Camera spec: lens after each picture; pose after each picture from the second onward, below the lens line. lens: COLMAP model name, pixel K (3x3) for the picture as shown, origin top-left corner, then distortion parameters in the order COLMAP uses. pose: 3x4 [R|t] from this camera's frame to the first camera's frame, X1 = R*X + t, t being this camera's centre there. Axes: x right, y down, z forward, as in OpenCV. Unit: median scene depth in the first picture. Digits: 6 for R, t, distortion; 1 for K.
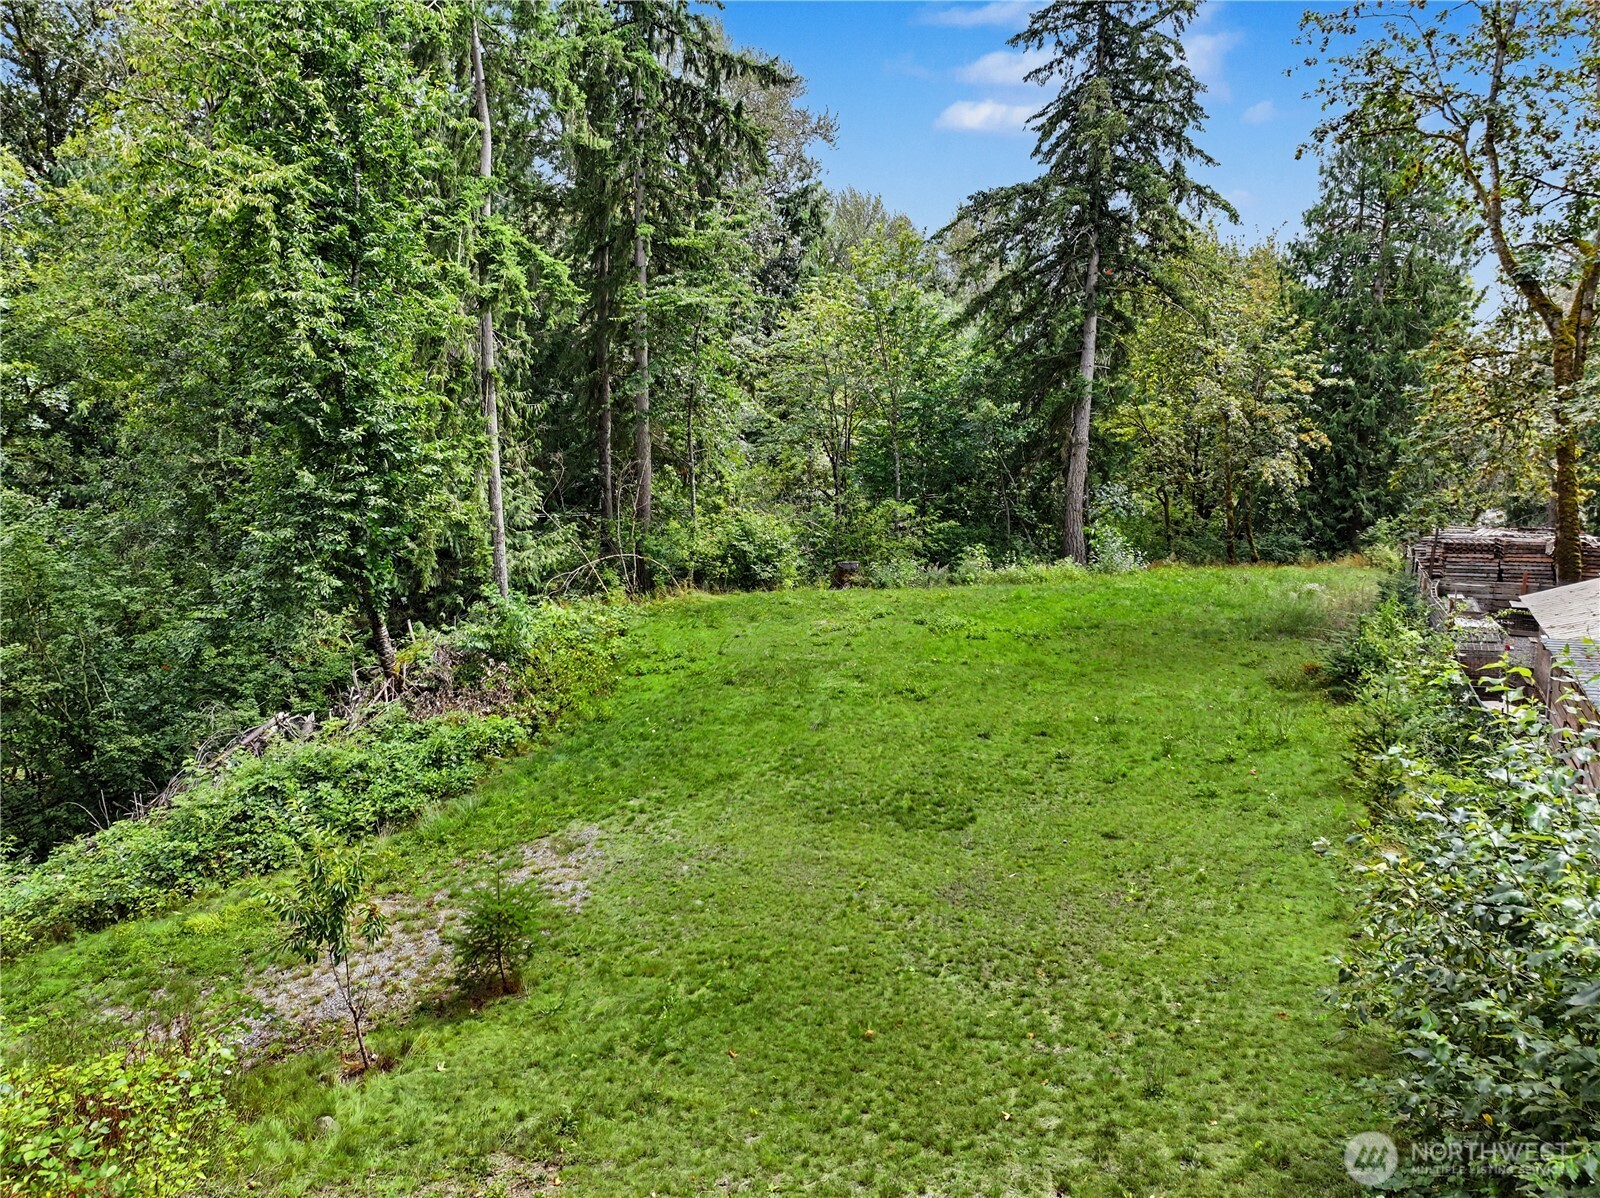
lens RADIAL K [[1105.7, 0, 797.7], [0, 1105.7, 593.6], [0, 0, 1]] dist [-0.005750, 0.028967]
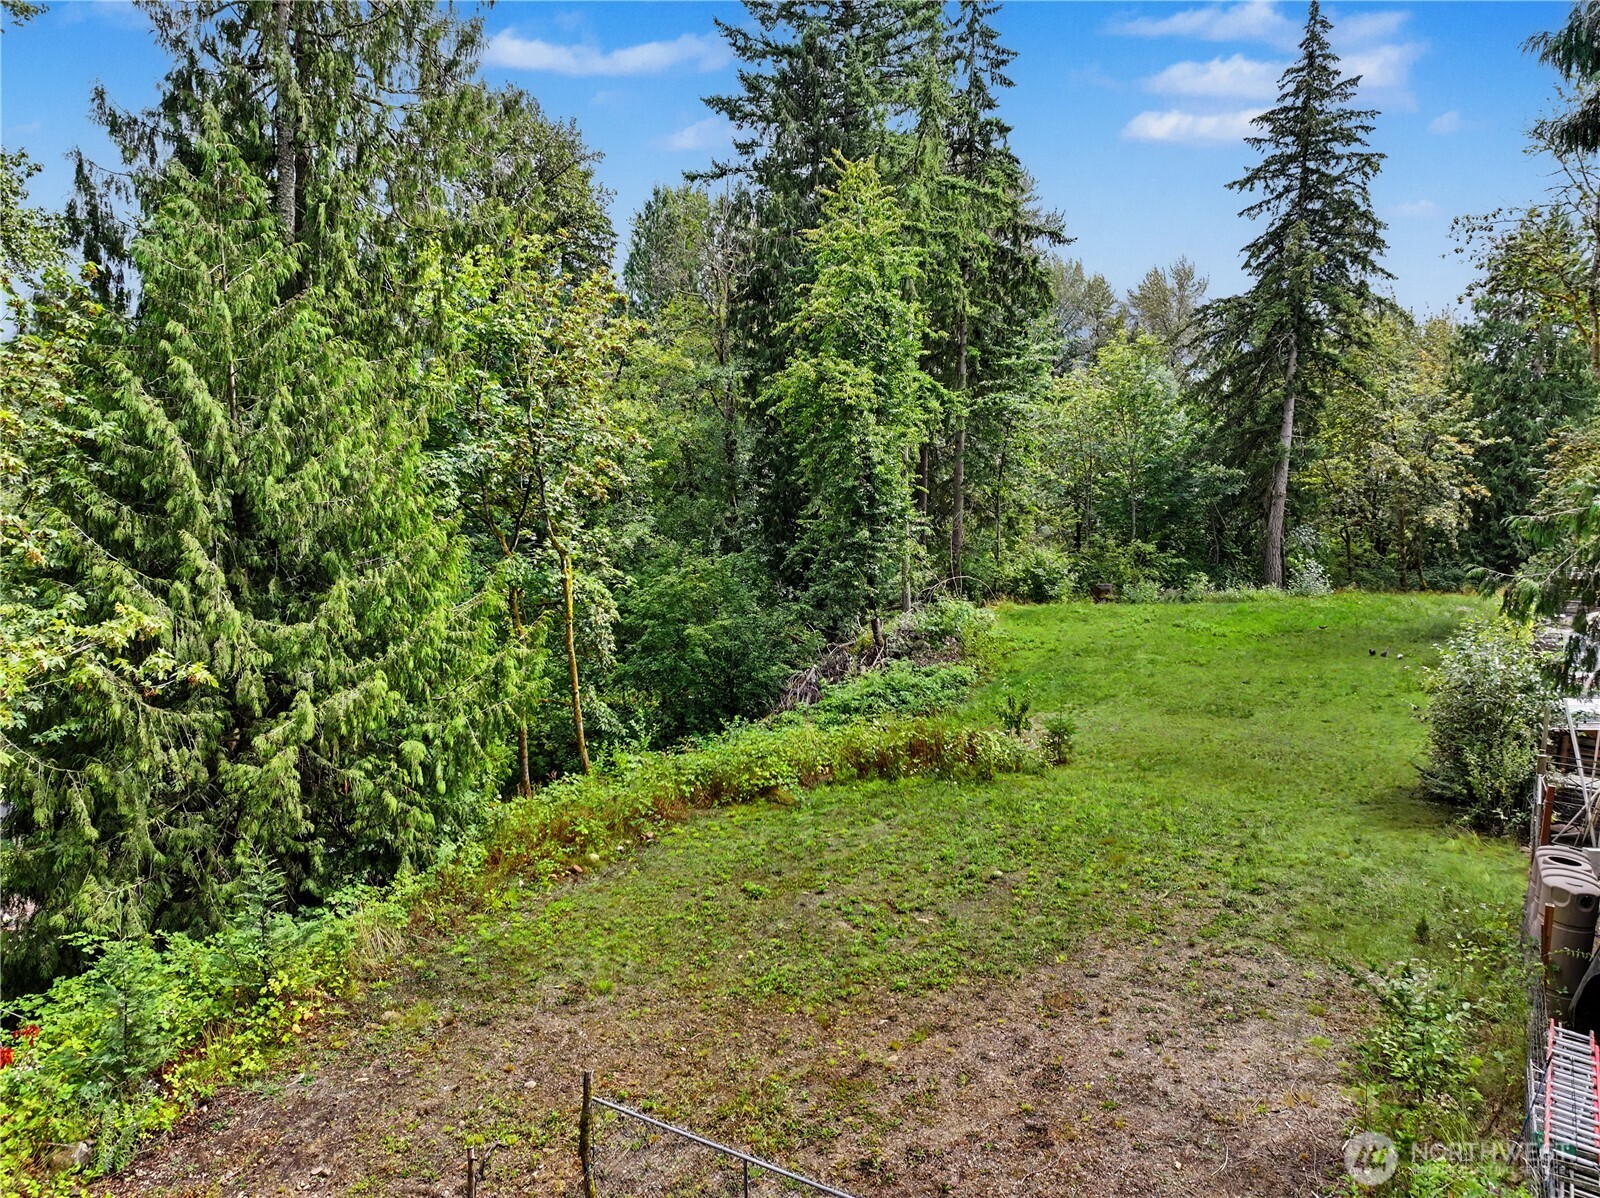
lens RADIAL K [[1105.7, 0, 806.2], [0, 1105.7, 604.4], [0, 0, 1]] dist [-0.005750, 0.028967]
pose [[0.991782, 0.019548, -0.126438, -0.128193], [-0.020472, 0.999772, -0.006013, 0.010709], [0.126292, 0.008552, 0.991956, -0.355377]]
